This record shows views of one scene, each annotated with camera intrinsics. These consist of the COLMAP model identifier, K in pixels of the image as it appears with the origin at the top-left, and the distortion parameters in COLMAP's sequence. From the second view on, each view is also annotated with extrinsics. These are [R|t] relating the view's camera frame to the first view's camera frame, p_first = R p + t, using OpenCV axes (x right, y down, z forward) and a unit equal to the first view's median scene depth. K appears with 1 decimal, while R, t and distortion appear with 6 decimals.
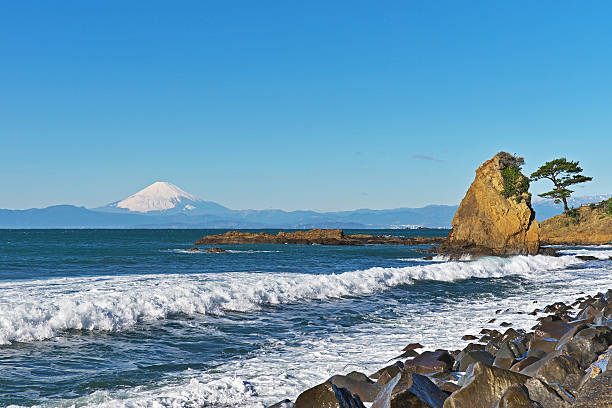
lens RADIAL K [[1381.1, 0, 300.8], [0, 1381.1, 205.5], [0, 0, 1]] dist [0.492763, 0.000000]
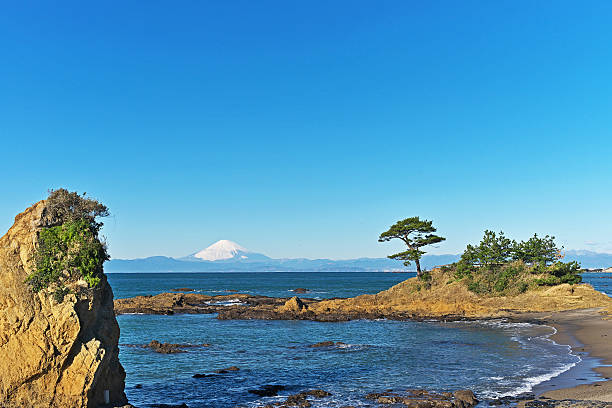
lens RADIAL K [[815.6, 0, 315.8], [0, 815.6, 195.8], [0, 0, 1]] dist [0.090941, 0.000000]
pose [[0.998020, -0.009752, -0.062143, 0.155876], [0.005441, 0.997591, -0.069163, -0.010438], [0.062668, 0.068688, 0.995668, 0.457421]]
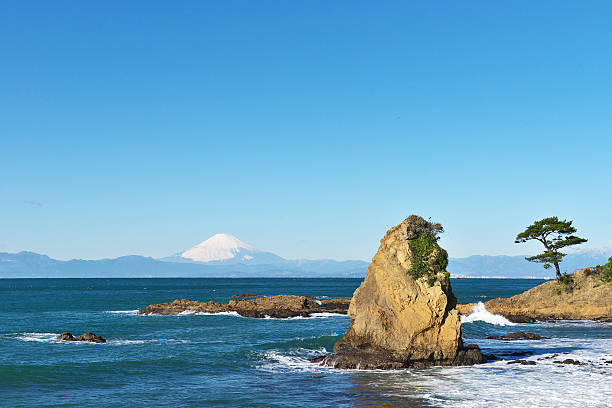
lens RADIAL K [[1197.6, 0, 303.7], [0, 1197.6, 201.8], [0, 0, 1]] dist [0.296782, 0.000000]
pose [[0.997732, -0.004009, -0.067190, 0.081262], [0.001292, 0.999181, -0.040434, -0.012546], [0.067297, 0.040256, 0.996921, 0.228842]]
